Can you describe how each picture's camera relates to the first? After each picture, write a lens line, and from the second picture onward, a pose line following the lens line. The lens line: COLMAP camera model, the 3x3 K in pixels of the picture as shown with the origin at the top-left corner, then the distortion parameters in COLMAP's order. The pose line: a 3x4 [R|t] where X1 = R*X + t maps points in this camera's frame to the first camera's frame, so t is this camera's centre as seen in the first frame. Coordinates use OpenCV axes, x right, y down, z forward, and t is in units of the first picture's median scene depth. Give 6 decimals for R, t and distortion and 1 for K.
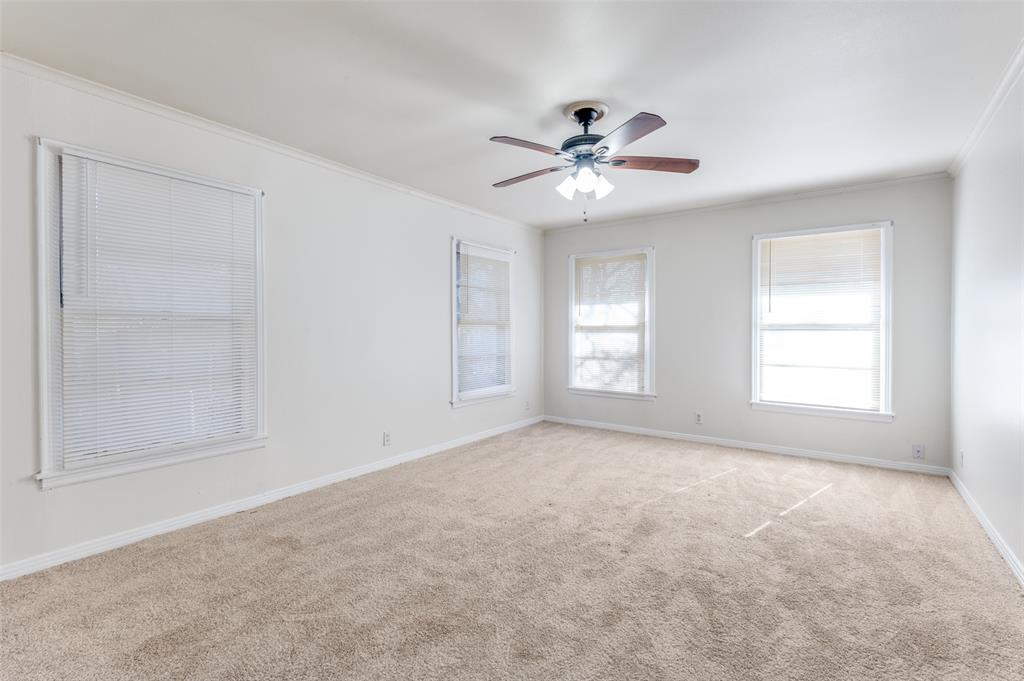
lens RADIAL K [[467.0, 0, 517.6], [0, 467.0, 337.7], [0, 0, 1]] dist [0.028249, -0.006326]
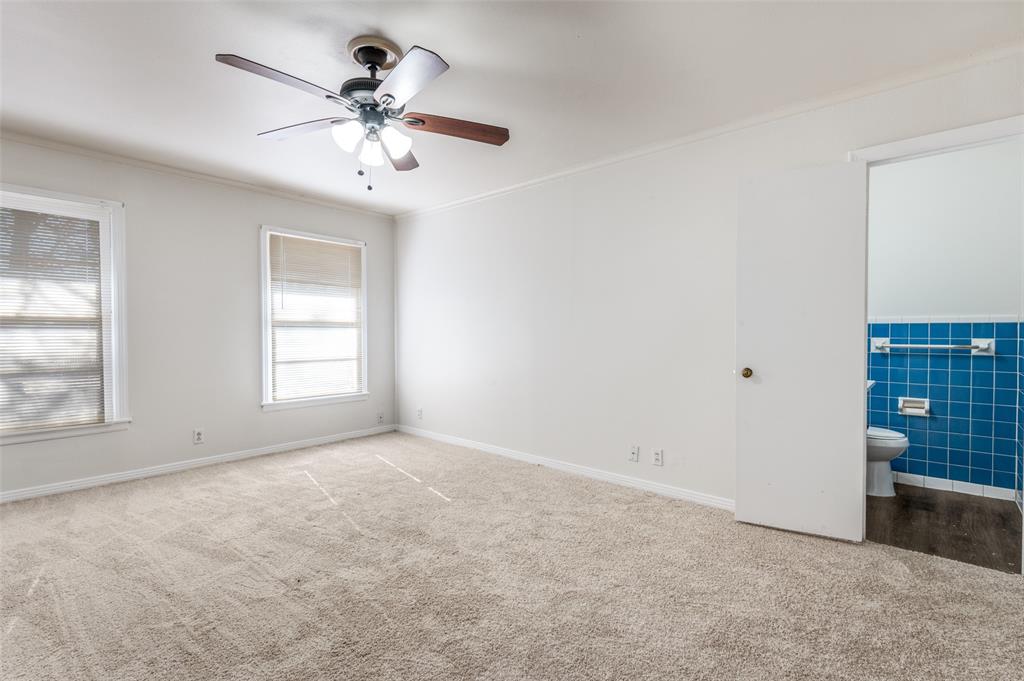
lens RADIAL K [[467.0, 0, 521.6], [0, 467.0, 339.2], [0, 0, 1]] dist [0.028249, -0.006326]
pose [[0.100045, -0.019812, 0.994786, -0.426749], [0.008549, 0.999782, 0.019052, -0.005341], [-0.994946, 0.006598, 0.100192, 0.446533]]
